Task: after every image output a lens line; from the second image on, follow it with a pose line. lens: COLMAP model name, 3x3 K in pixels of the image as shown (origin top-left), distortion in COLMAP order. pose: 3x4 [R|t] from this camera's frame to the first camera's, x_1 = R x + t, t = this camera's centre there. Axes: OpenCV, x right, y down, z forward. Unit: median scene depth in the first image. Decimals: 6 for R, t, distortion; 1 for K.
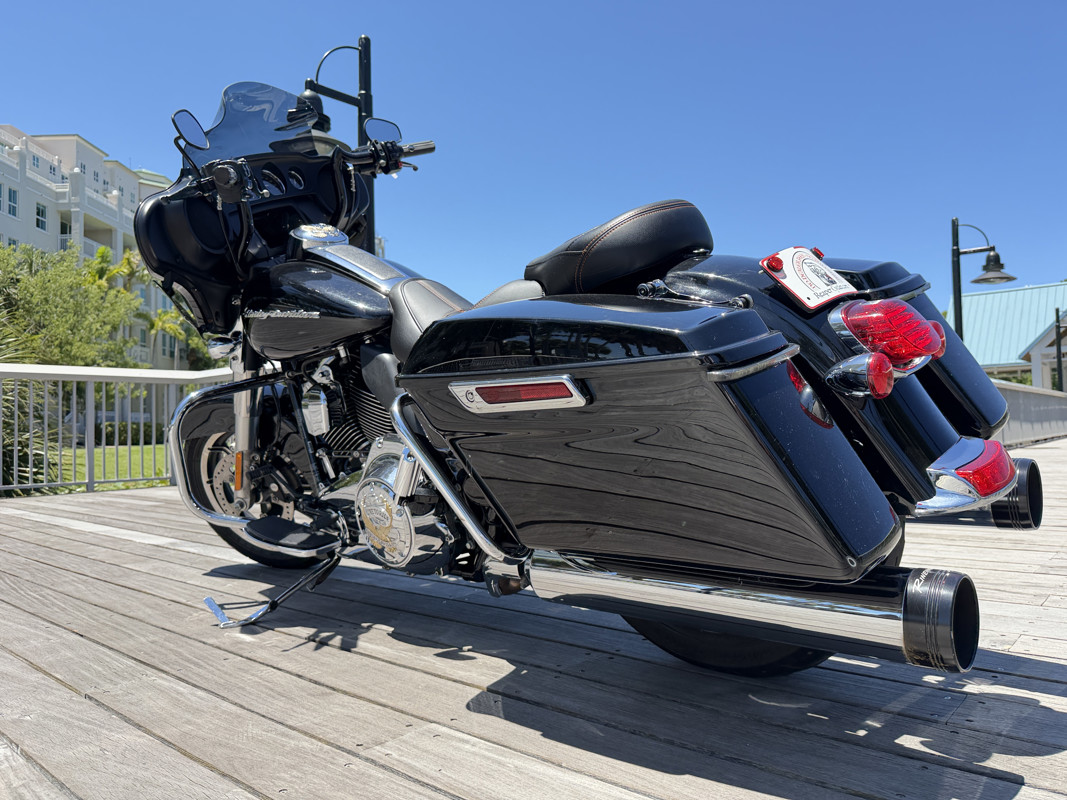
lens RADIAL K [[761.1, 0, 524.1], [0, 761.1, 396.3], [0, 0, 1]] dist [0.027059, -0.041264]
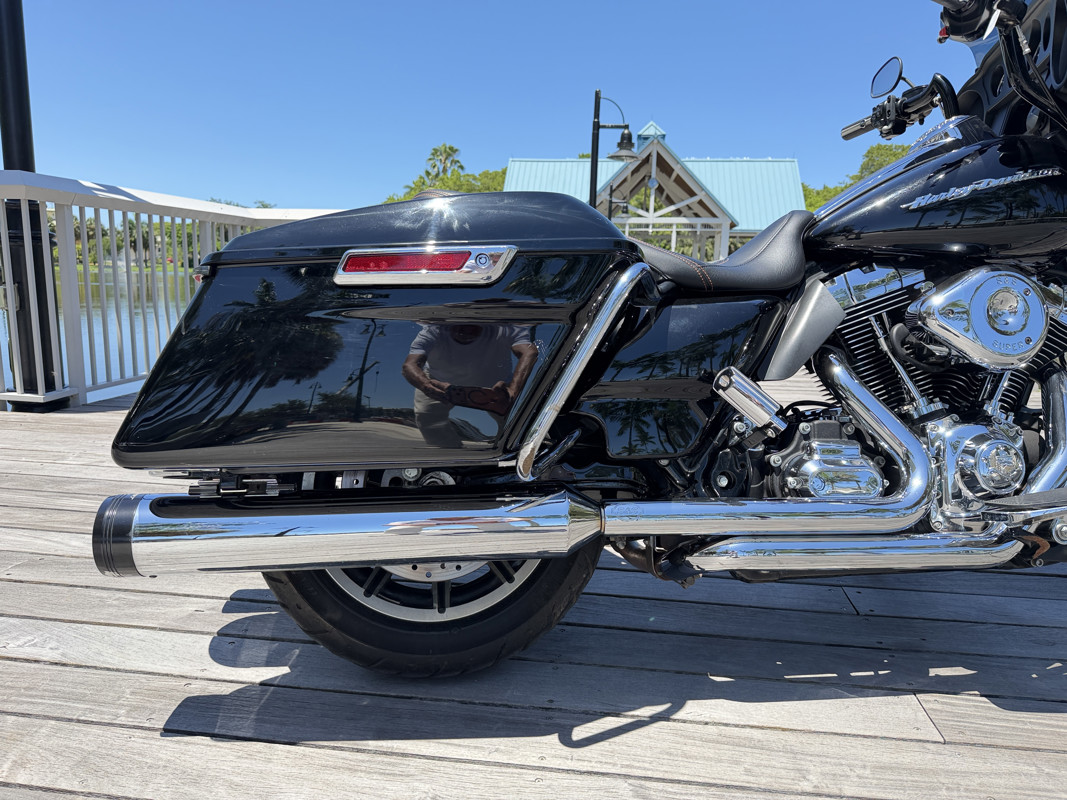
lens RADIAL K [[761.1, 0, 536.5], [0, 761.1, 409.6], [0, 0, 1]] dist [0.027059, -0.041264]
pose [[0.823312, -0.060165, 0.564391, -0.213848], [-0.066206, 0.977399, 0.200769, -0.023482], [-0.563715, -0.202662, 0.800721, 0.248399]]
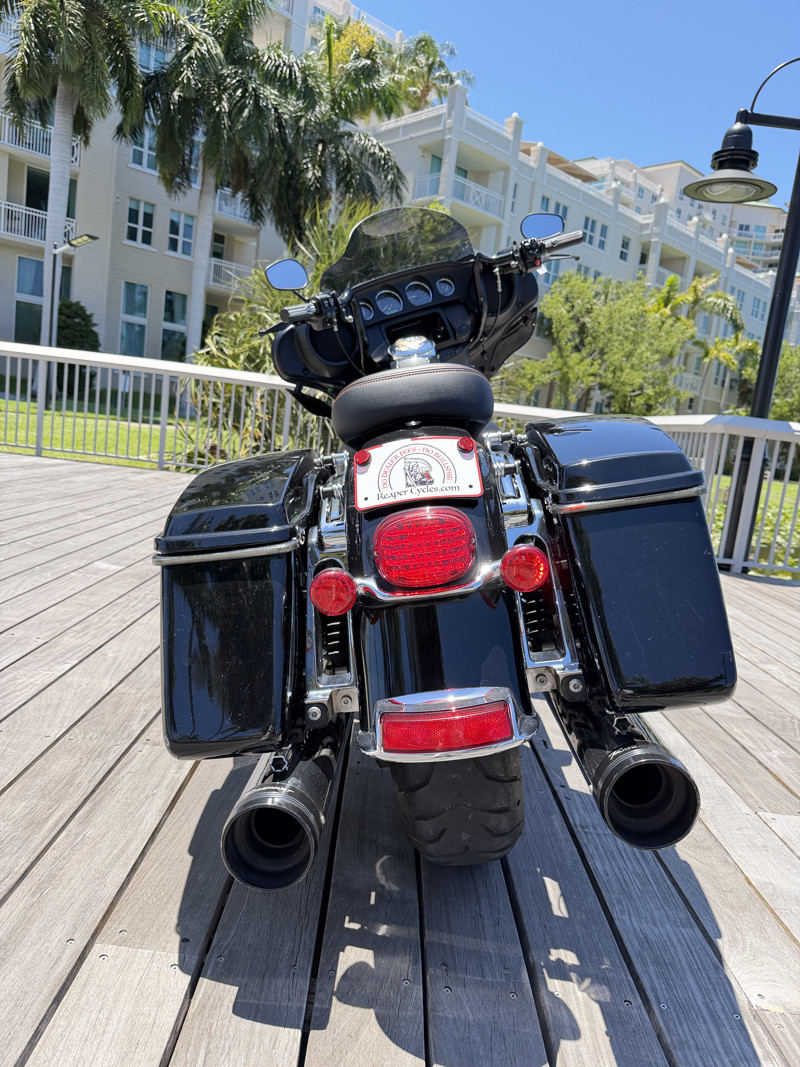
lens RADIAL K [[761.1, 0, 395.2], [0, 761.1, 530.4], [0, 0, 1]] dist [0.027059, -0.041264]
pose [[0.658804, 0.204619, -0.723954, 0.192849], [-0.103623, 0.977810, 0.182072, -0.047154], [0.745144, -0.044932, 0.665388, 0.066056]]
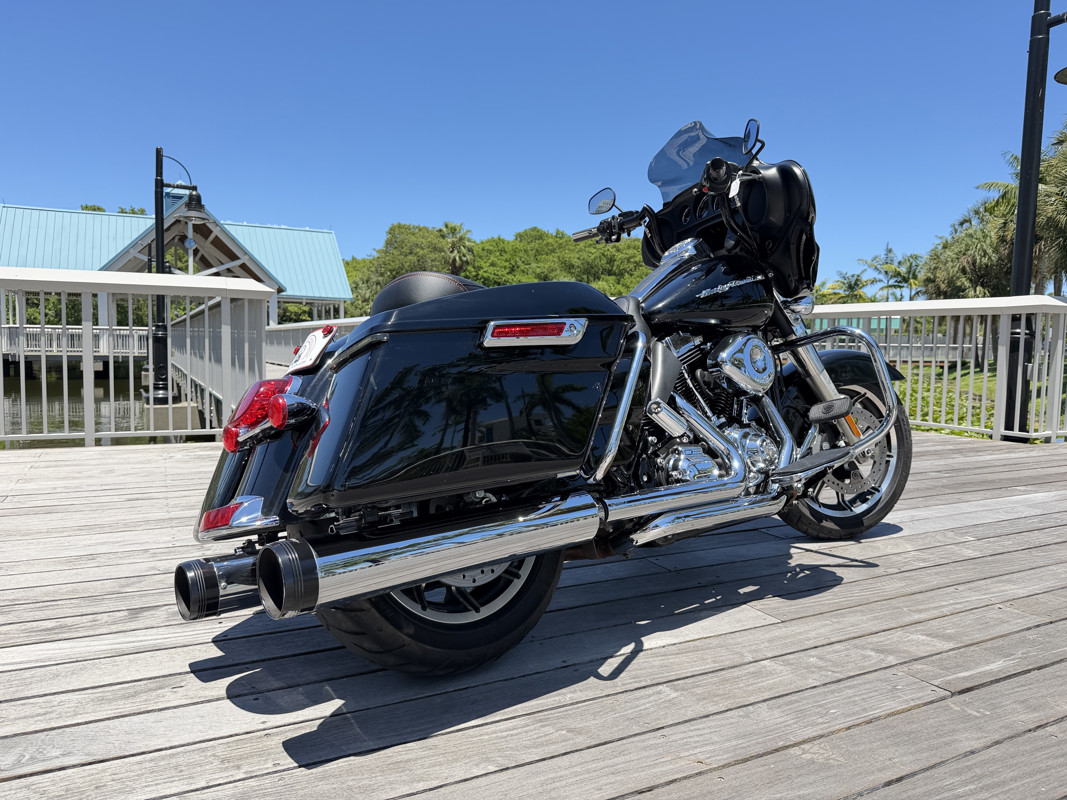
lens RADIAL K [[761.1, 0, 547.1], [0, 761.1, 399.9], [0, 0, 1]] dist [0.027059, -0.041264]
pose [[0.356409, -0.036500, 0.933617, -0.345027], [-0.066979, 0.995668, 0.064495, -0.014280], [-0.931926, -0.085519, 0.352420, 0.312658]]
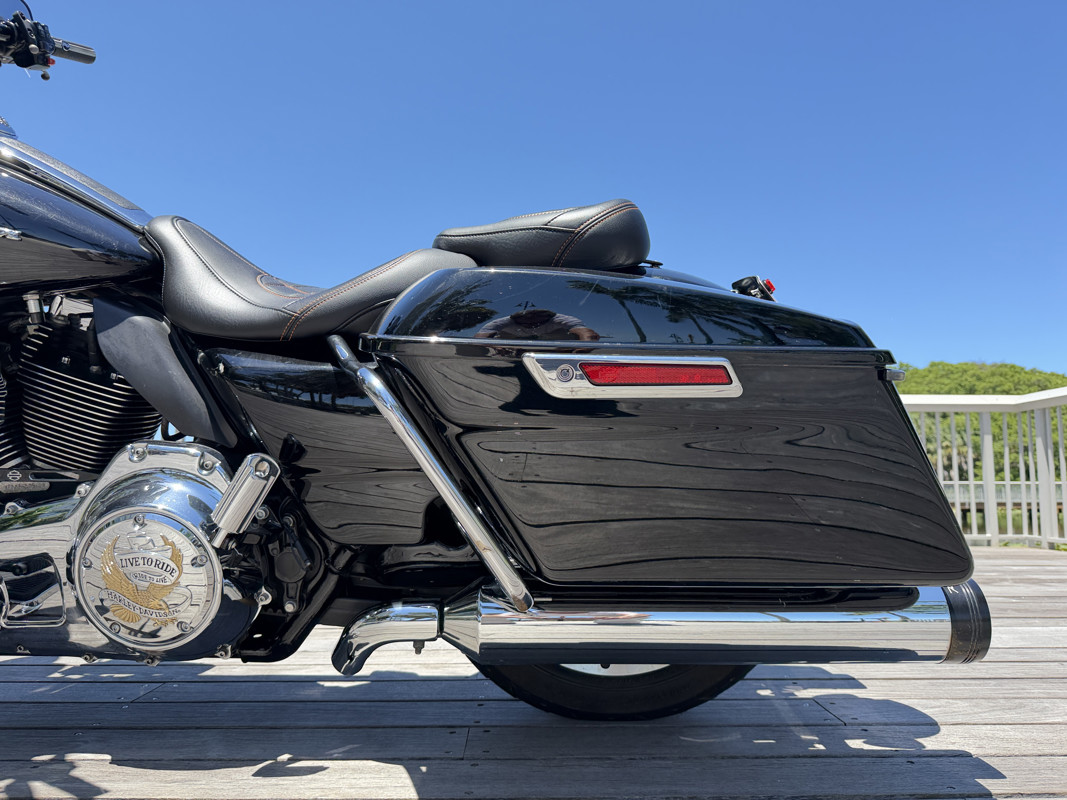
lens RADIAL K [[761.1, 0, 528.4], [0, 761.1, 405.7], [0, 0, 1]] dist [0.027059, -0.041264]
pose [[0.737880, 0.103895, 0.666888, -0.101711], [-0.051662, 0.993877, -0.097676, 0.017719], [-0.672952, 0.037621, 0.738729, 0.083489]]
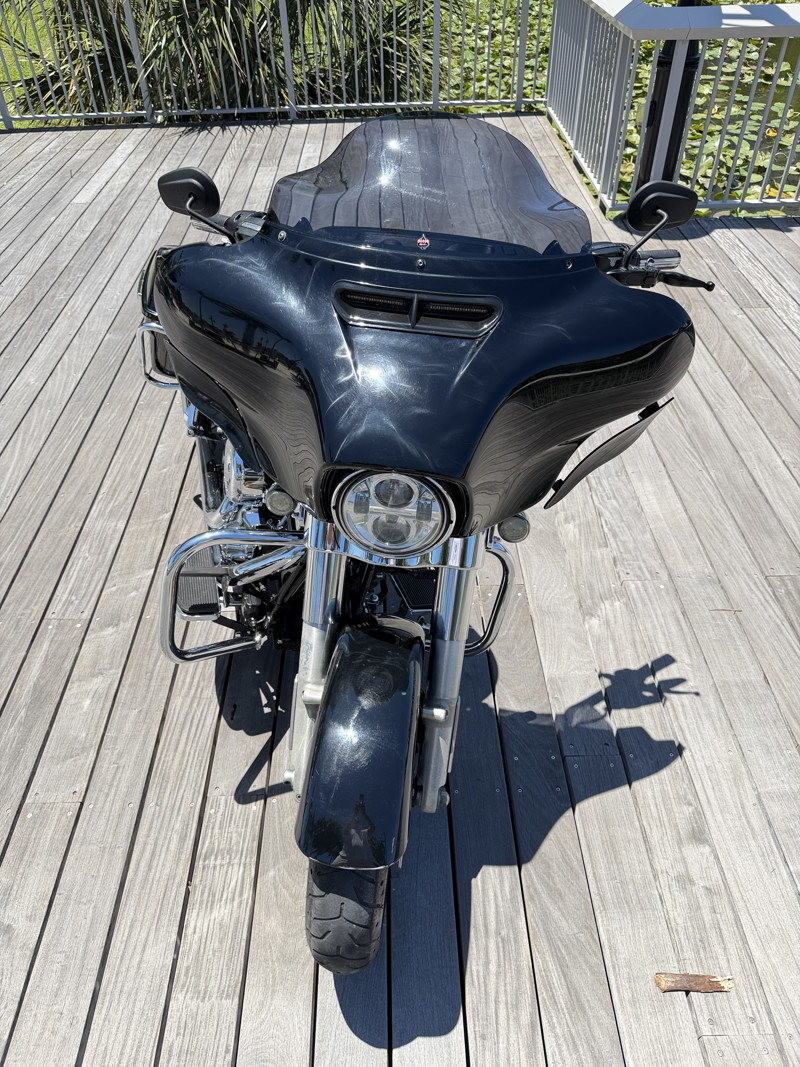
lens RADIAL K [[761.1, 0, 387.5], [0, 761.1, 528.6], [0, 0, 1]] dist [0.027059, -0.041264]
pose [[0.676776, 0.492609, -0.547093, 0.216338], [0.039644, 0.717677, 0.695246, -0.197189], [0.735121, -0.492215, 0.466178, 0.242374]]
